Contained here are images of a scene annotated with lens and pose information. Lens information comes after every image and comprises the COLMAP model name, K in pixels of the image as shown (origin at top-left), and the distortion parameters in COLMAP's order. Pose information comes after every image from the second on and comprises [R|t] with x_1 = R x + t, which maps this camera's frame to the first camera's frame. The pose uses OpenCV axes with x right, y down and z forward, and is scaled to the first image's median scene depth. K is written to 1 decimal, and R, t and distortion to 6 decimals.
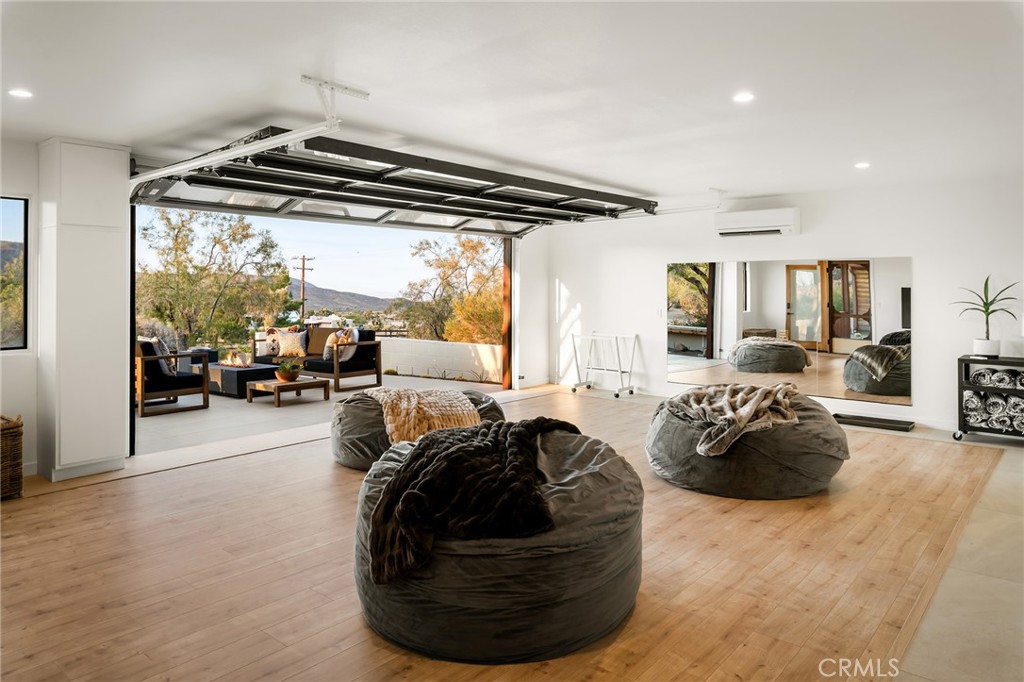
lens RADIAL K [[674.2, 0, 512.0], [0, 674.2, 341.0], [0, 0, 1]] dist [-0.000308, -0.003348]
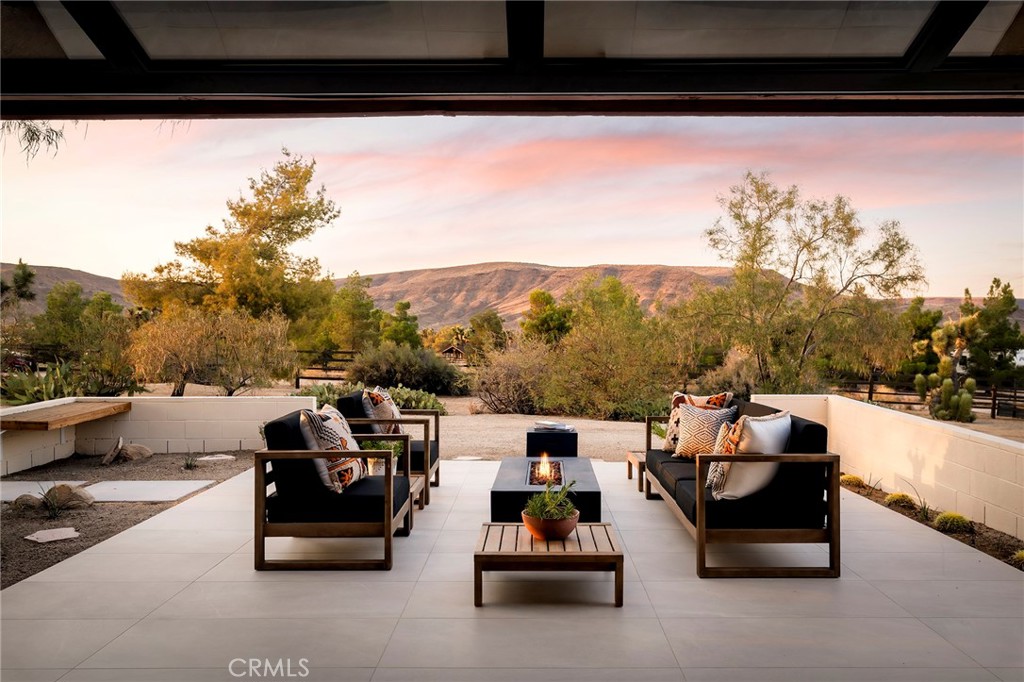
lens RADIAL K [[863.5, 0, 511.8], [0, 863.5, 379.0], [0, 0, 1]] dist [-0.001390, 0.004318]
pose [[0.647336, 0.047094, -0.760749, 0.057457], [-0.052848, 0.998461, 0.016841, -0.055190], [0.760371, 0.029302, 0.648828, 0.803440]]
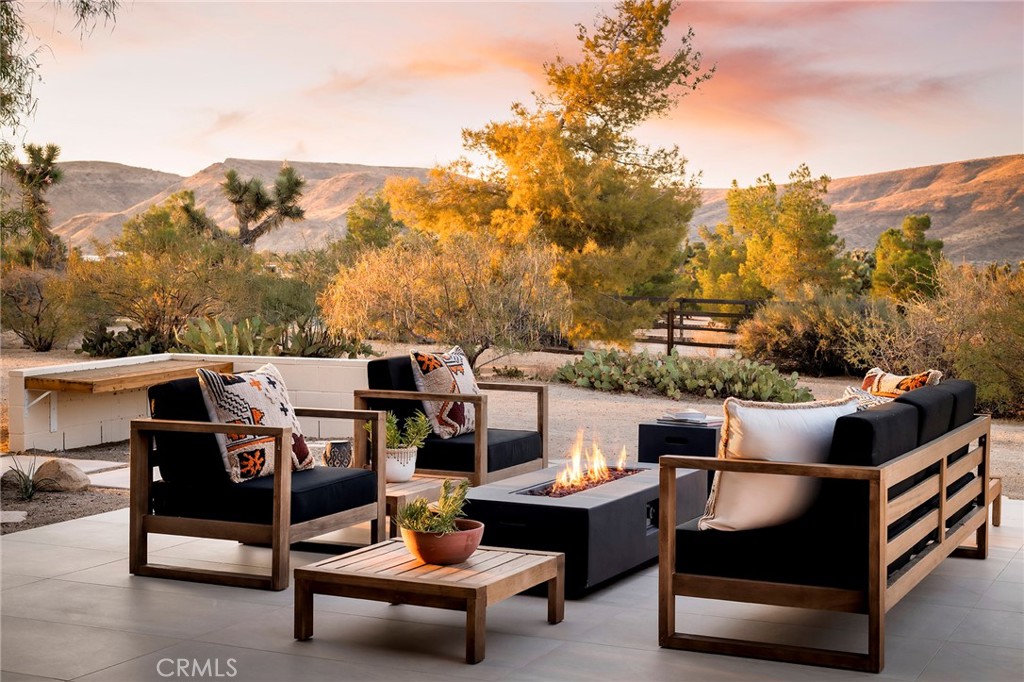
lens RADIAL K [[1515.0, 0, 512.0], [0, 1515.0, 341.0], [0, 0, 1]] dist [0.002937, -0.000177]
pose [[0.251945, 0.053757, -0.966247, 0.349309], [-0.069124, 0.996905, 0.037439, -0.072928], [0.965270, 0.057358, 0.254881, 1.077327]]
